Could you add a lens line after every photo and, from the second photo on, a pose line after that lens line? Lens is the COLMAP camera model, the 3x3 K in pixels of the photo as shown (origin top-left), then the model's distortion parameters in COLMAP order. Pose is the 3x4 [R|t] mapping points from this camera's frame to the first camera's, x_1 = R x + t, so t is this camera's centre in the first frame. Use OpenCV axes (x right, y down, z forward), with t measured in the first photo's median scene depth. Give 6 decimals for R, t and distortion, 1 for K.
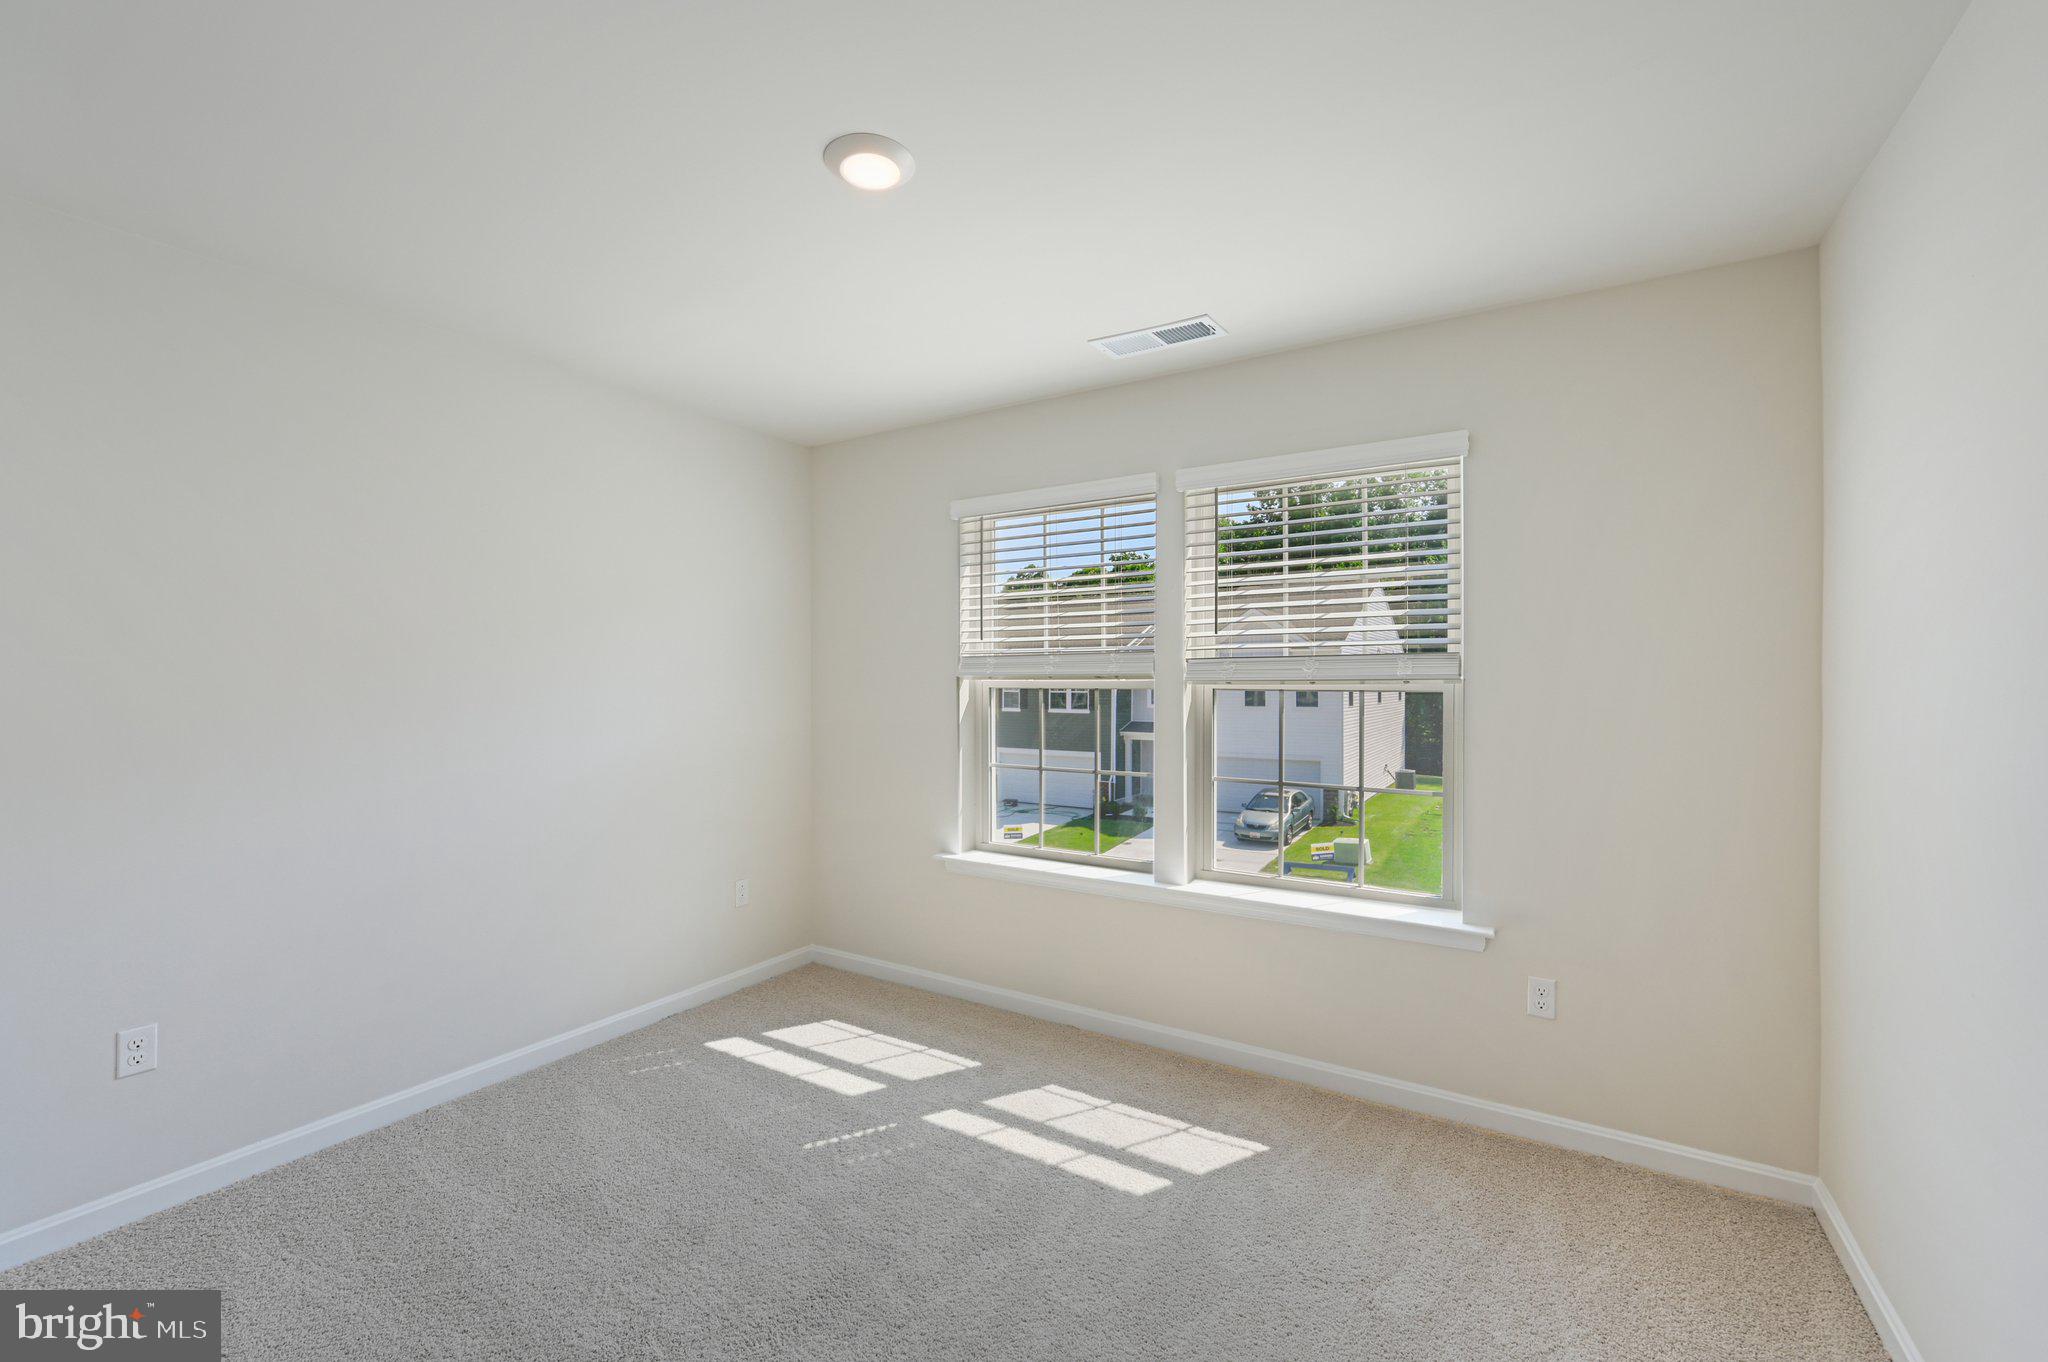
lens RADIAL K [[835.8, 0, 1038.1], [0, 835.8, 666.5], [0, 0, 1]] dist [-0.001034, 0.000113]
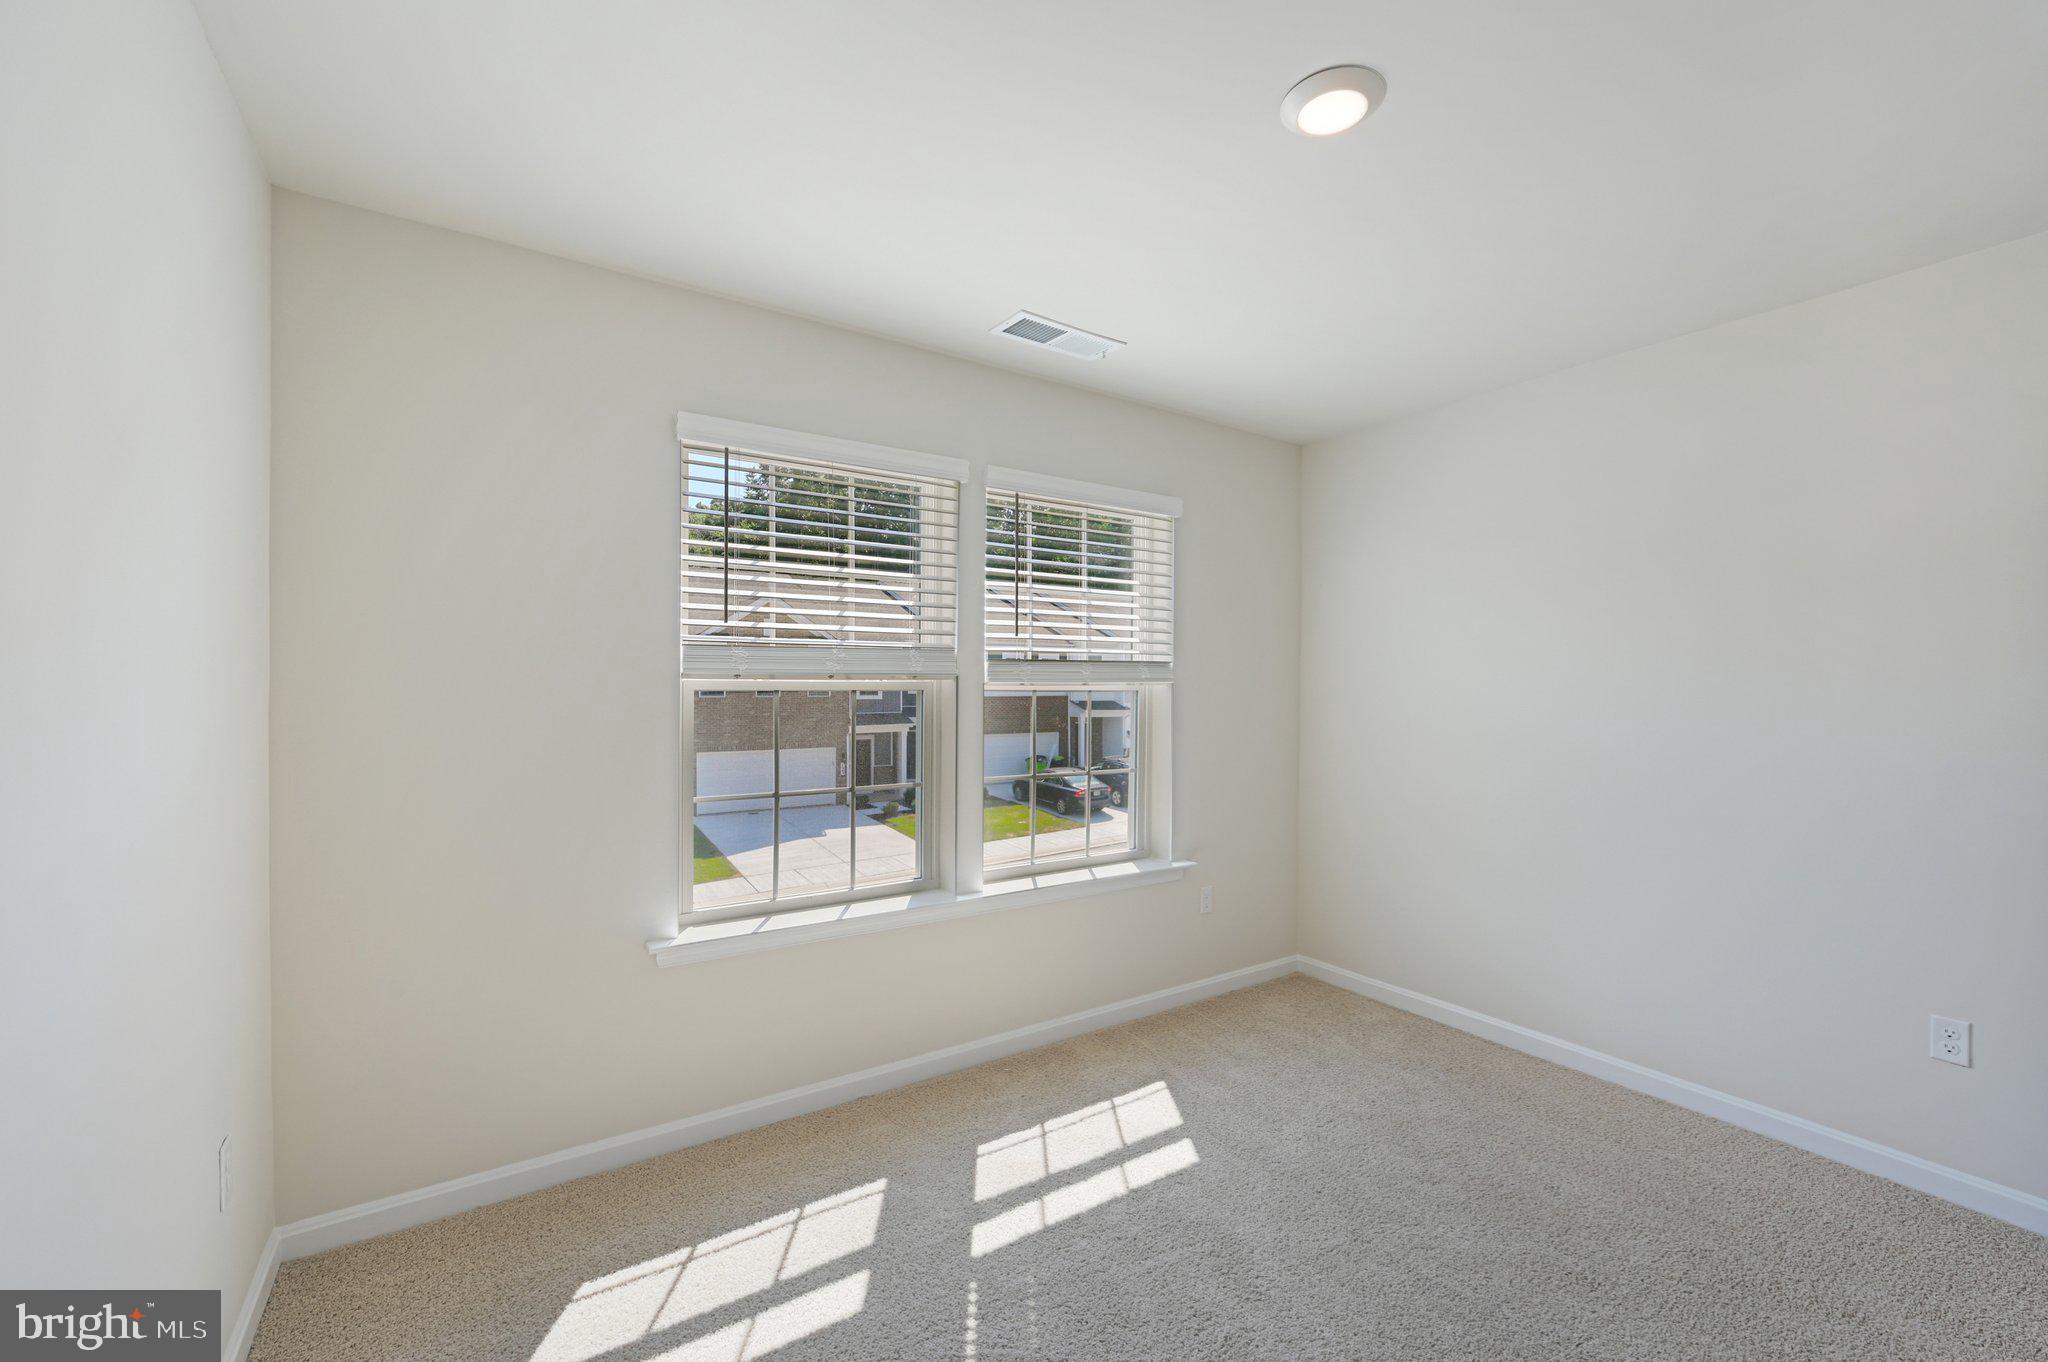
lens RADIAL K [[835.8, 0, 1034.0], [0, 835.8, 679.9], [0, 0, 1]] dist [-0.001034, 0.000113]
pose [[0.414458, -0.000119, 0.910068, -0.730088], [-0.029956, 0.999456, 0.013774, -0.000719], [-0.909575, -0.032971, 0.414229, 0.582773]]
